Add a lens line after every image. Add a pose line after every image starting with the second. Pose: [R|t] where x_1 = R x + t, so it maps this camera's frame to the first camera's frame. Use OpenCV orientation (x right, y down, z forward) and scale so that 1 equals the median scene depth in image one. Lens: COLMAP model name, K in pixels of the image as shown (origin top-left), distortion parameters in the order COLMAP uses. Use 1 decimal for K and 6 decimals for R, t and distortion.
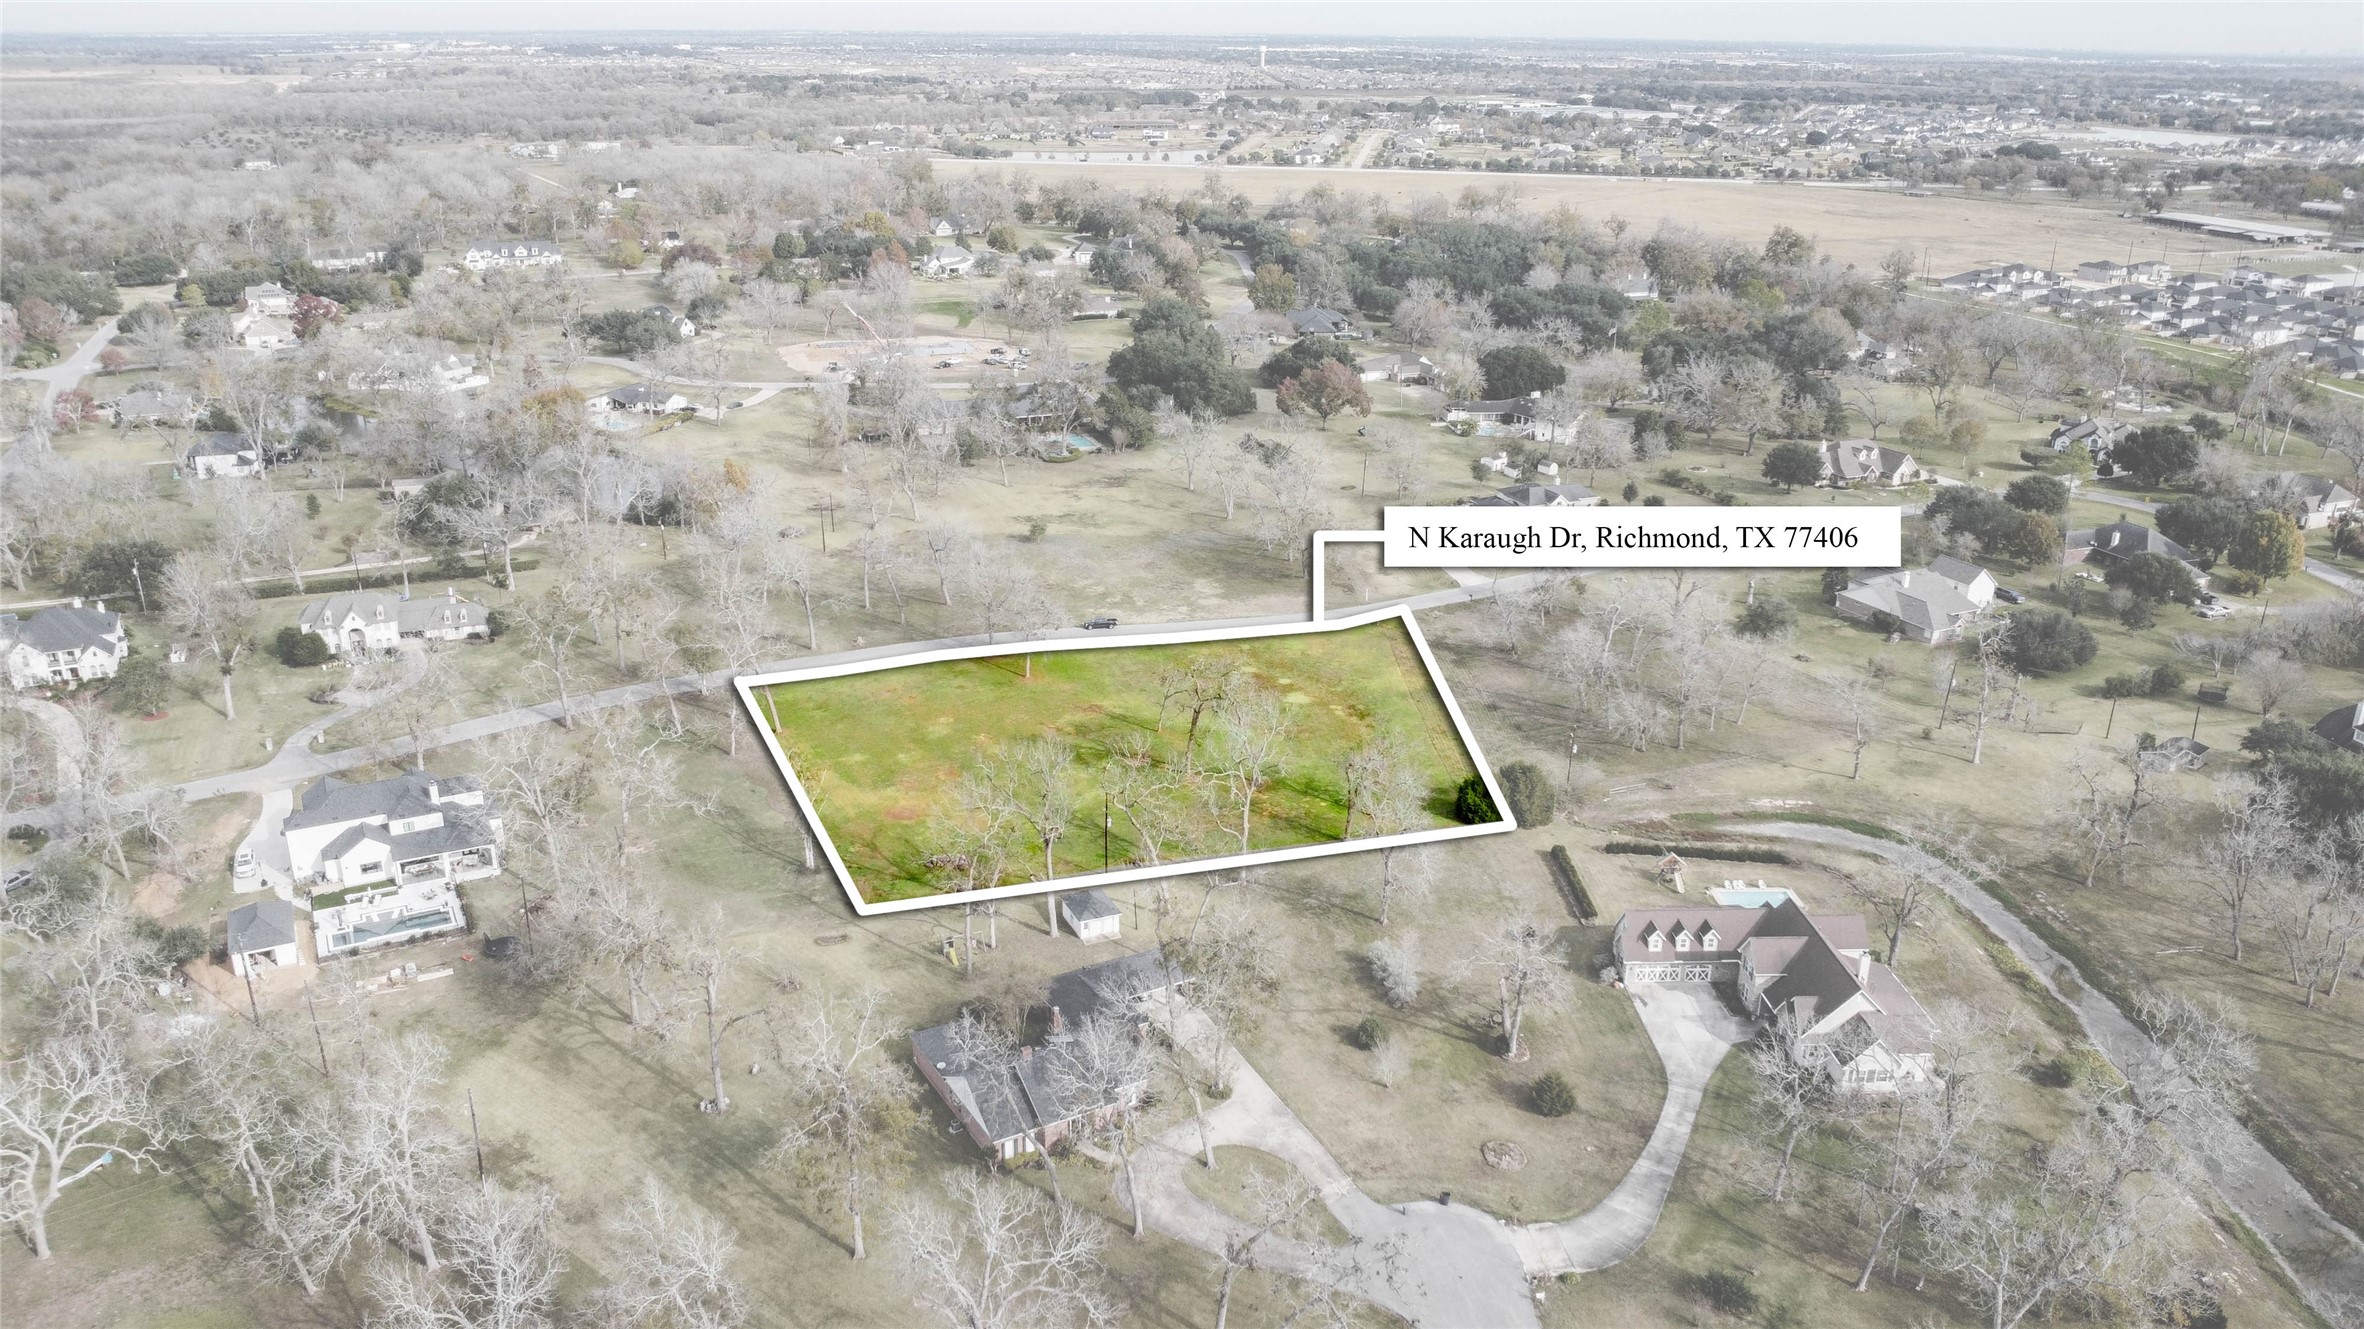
lens RADIAL K [[1717.2, 0, 1171.7], [0, 1717.2, 668.0], [0, 0, 1]] dist [-0.035427, -0.000377]
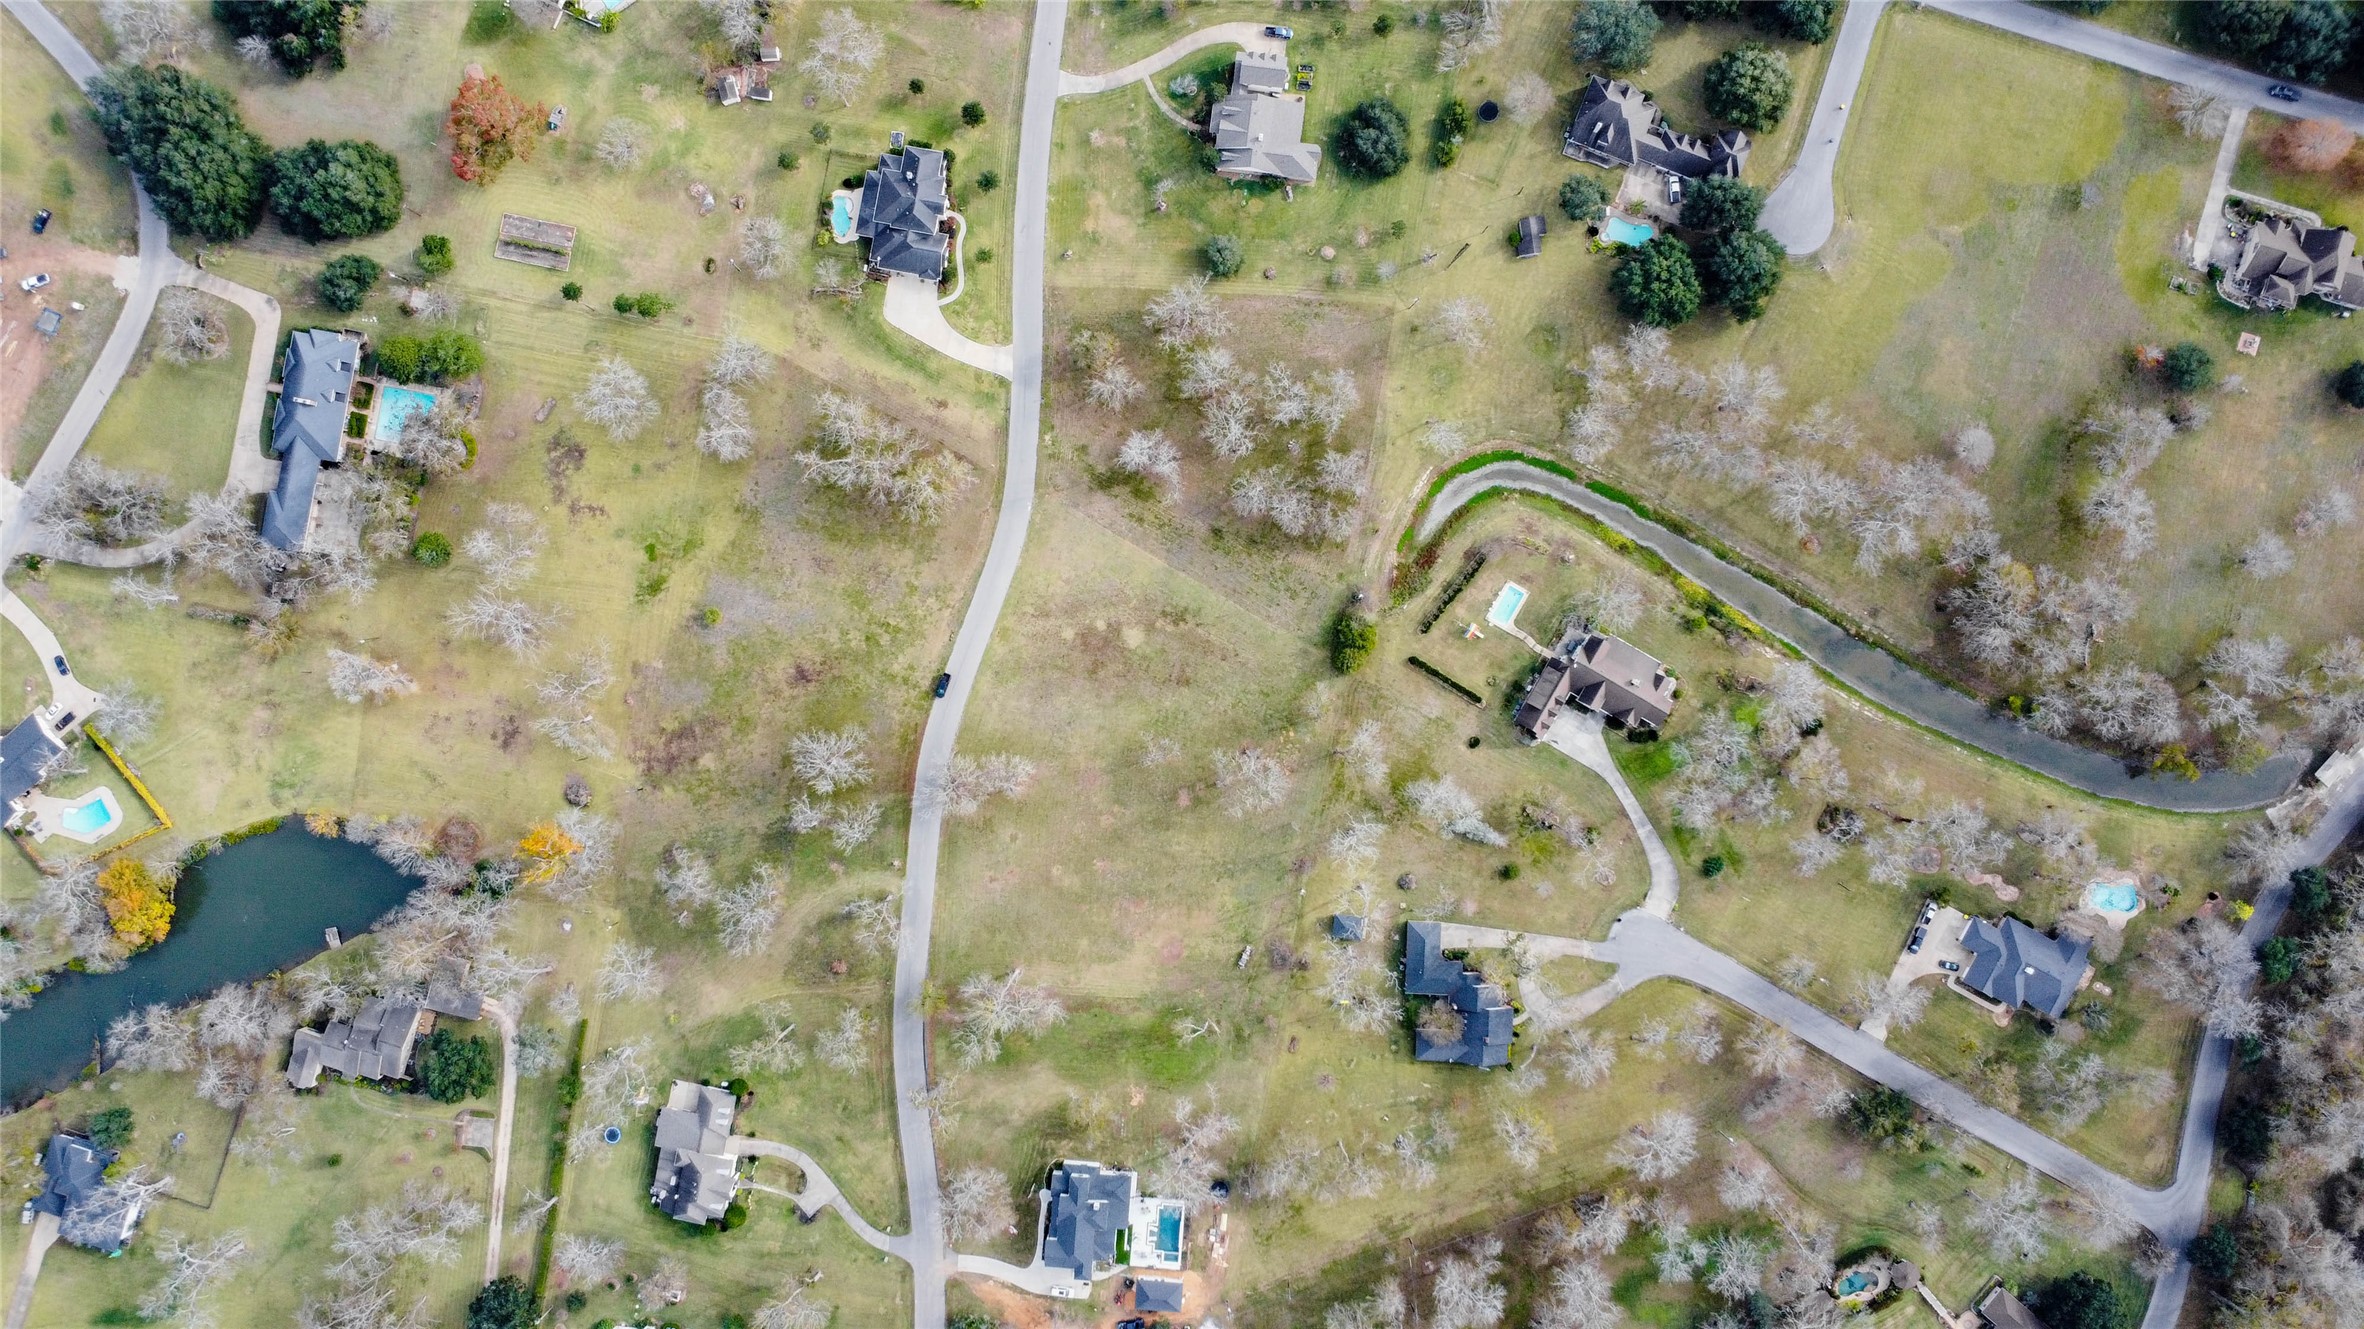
lens RADIAL K [[1717.2, 0, 1171.7], [0, 1717.2, 668.0], [0, 0, 1]] dist [-0.035427, -0.000377]
pose [[0.534630, -0.844801, -0.021933, 0.038150], [0.332518, 0.186431, 0.924487, -0.494731], [-0.776919, -0.501552, 0.380583, 0.156925]]
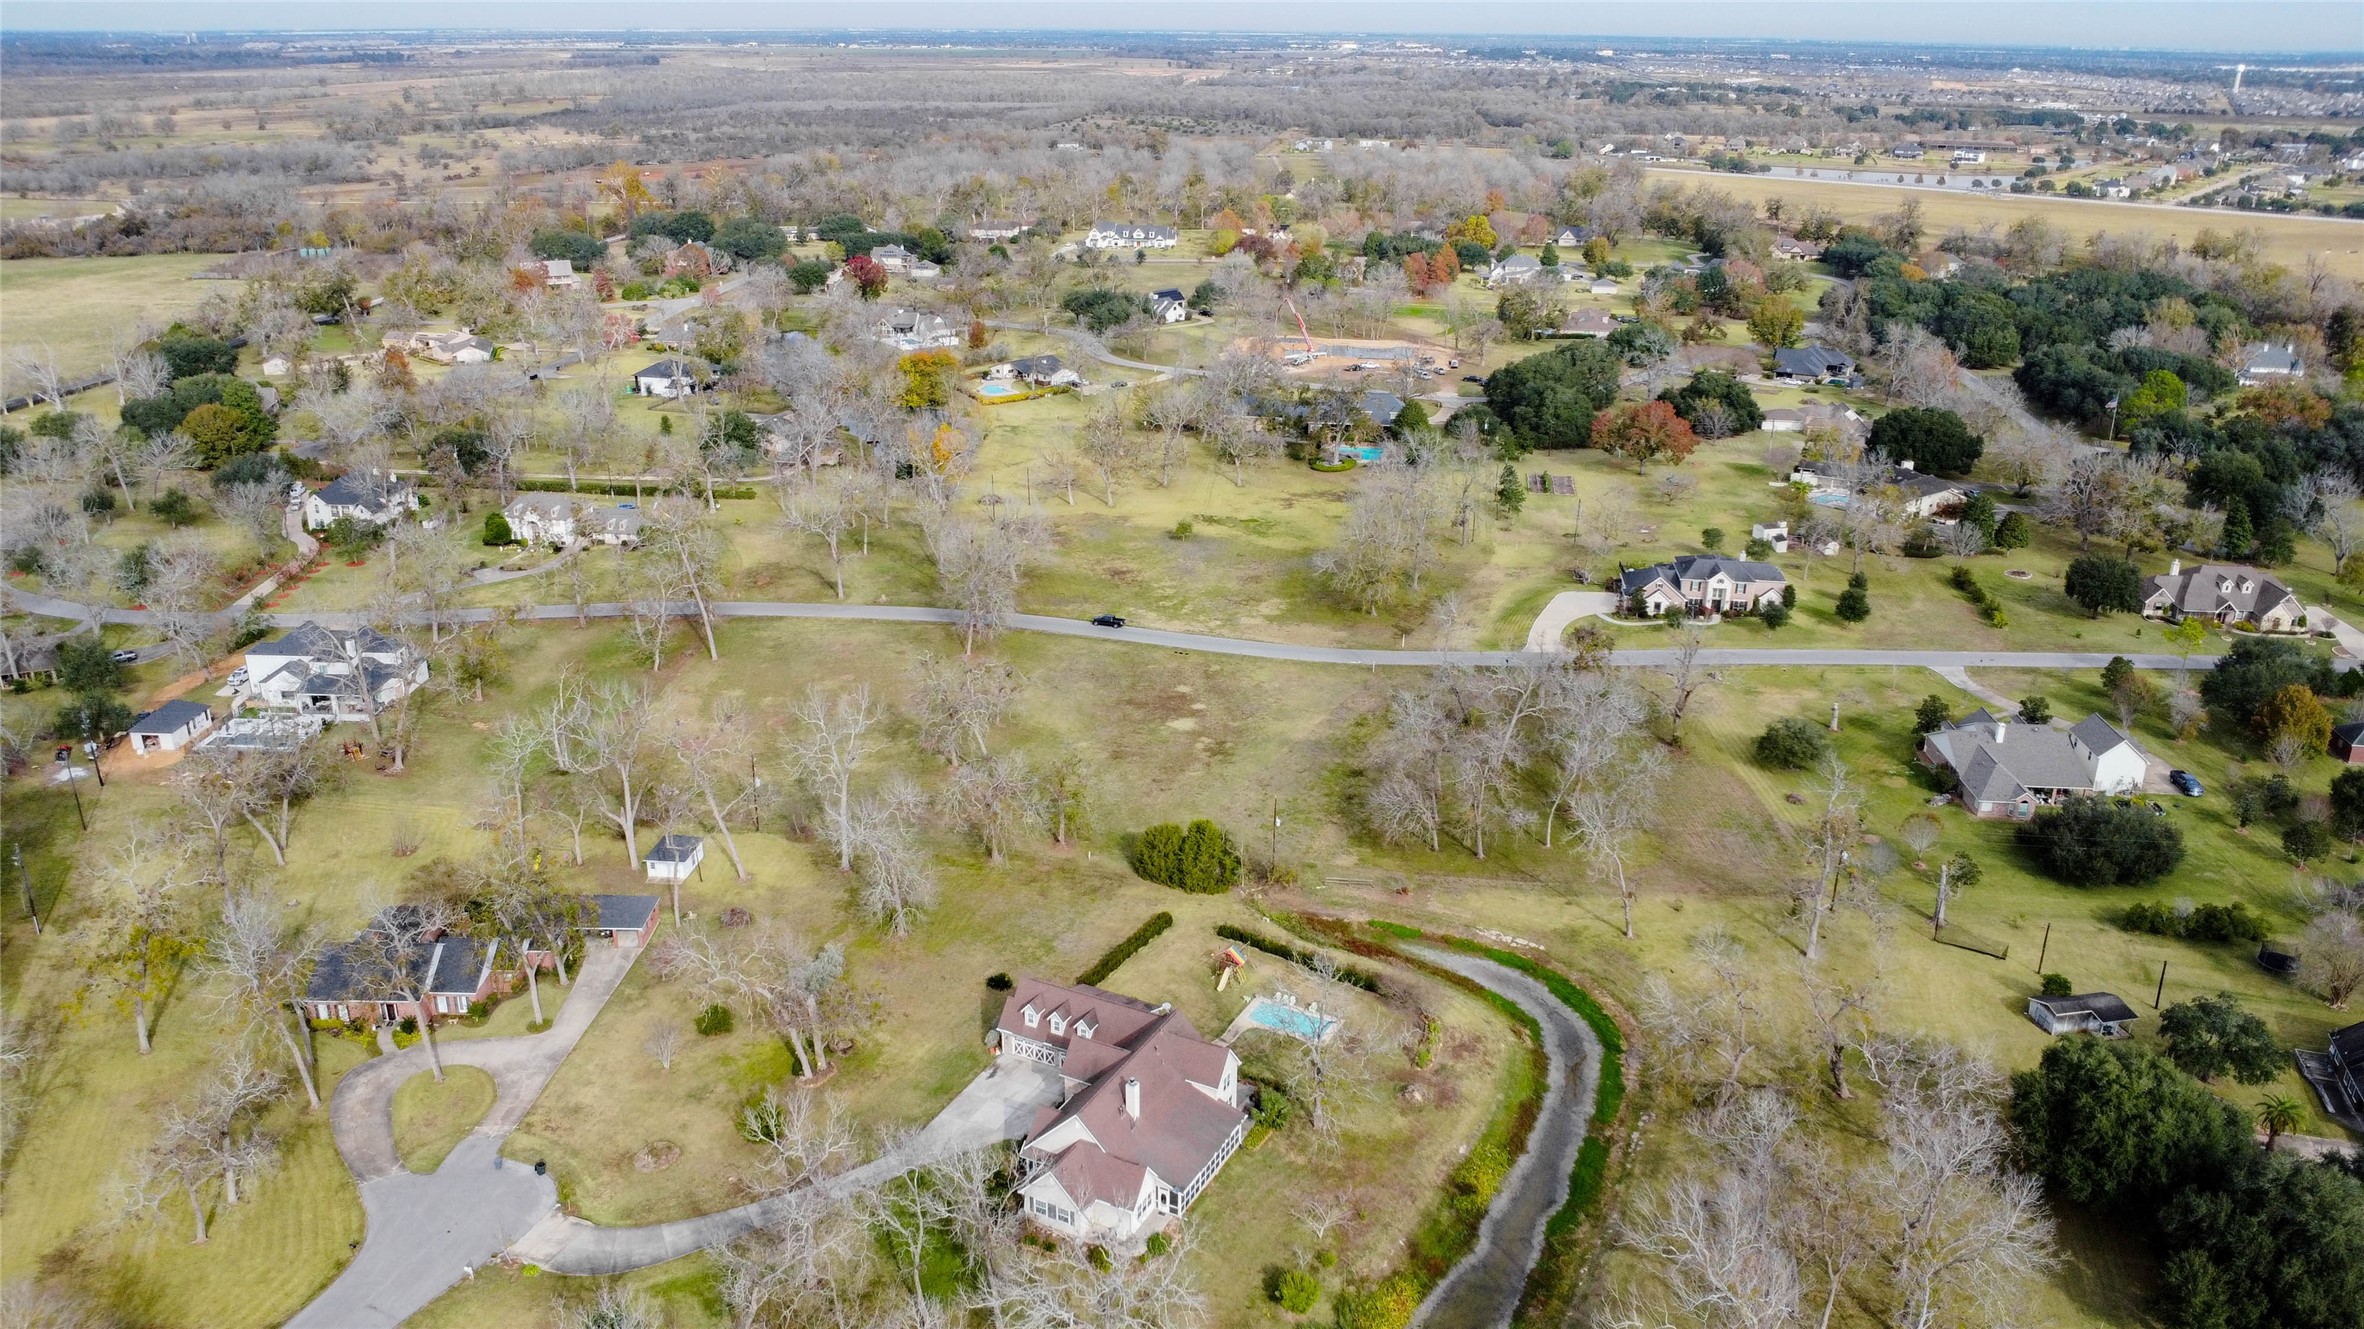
lens RADIAL K [[1717.2, 0, 1171.7], [0, 1717.2, 668.0], [0, 0, 1]] dist [-0.035427, -0.000377]
pose [[0.867127, 0.174140, -0.466654, 0.194307], [-0.175673, 0.983610, 0.040618, -0.019435], [0.466079, 0.046757, 0.883507, 0.055573]]
